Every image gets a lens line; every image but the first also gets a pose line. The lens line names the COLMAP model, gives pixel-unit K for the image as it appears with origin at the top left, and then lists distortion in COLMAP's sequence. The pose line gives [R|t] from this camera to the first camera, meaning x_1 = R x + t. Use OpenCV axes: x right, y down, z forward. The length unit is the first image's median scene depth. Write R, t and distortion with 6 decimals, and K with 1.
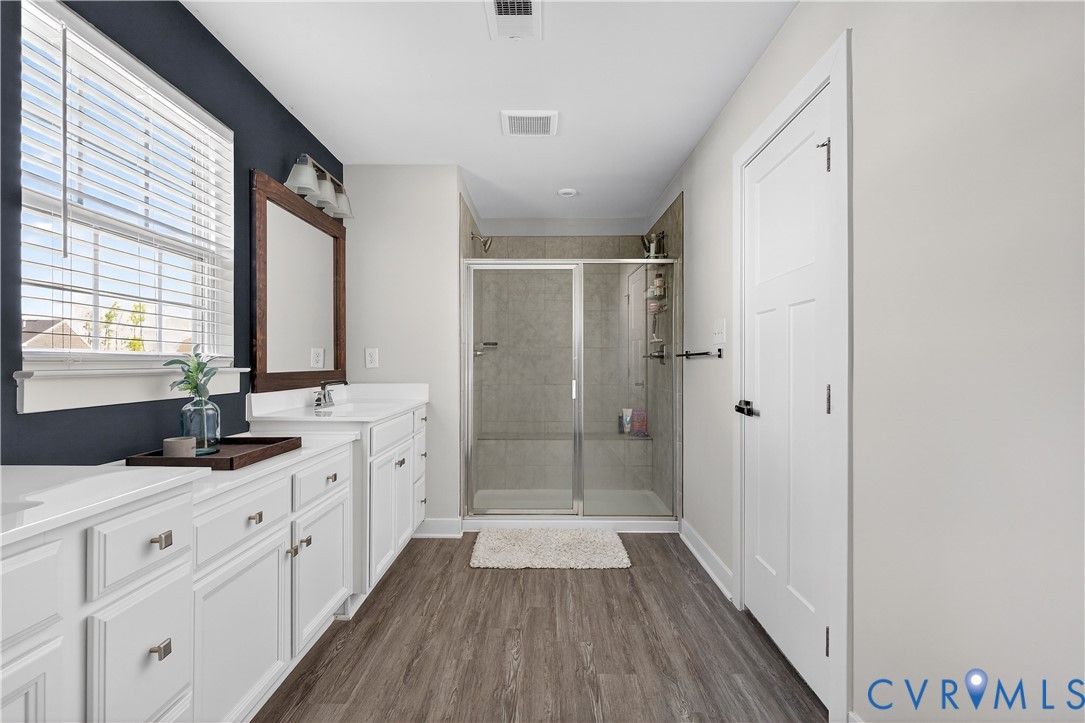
lens RADIAL K [[516.0, 0, 540.6], [0, 516.0, 360.5], [0, 0, 1]] dist [0.015423, -0.004063]
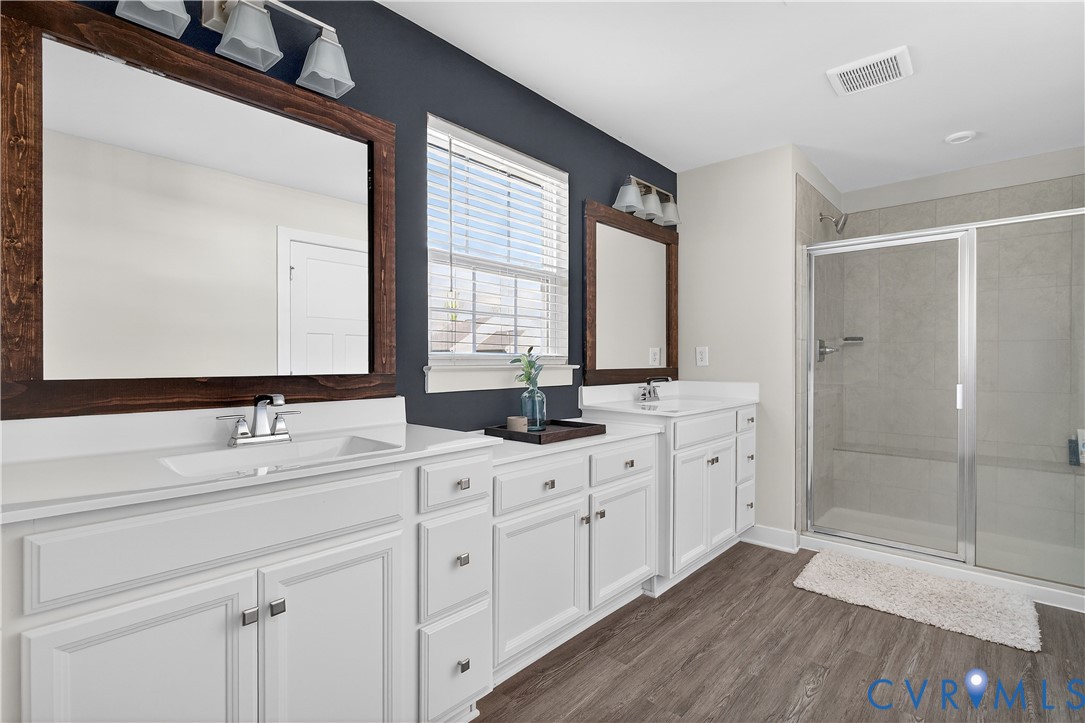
lens RADIAL K [[516.0, 0, 540.2], [0, 516.0, 361.8], [0, 0, 1]] dist [0.015423, -0.004063]
pose [[0.753484, 0.002410, -0.657462, 0.153249], [0.001373, 0.999985, 0.005239, -0.000078], [0.657465, -0.004850, 0.753469, 0.025873]]
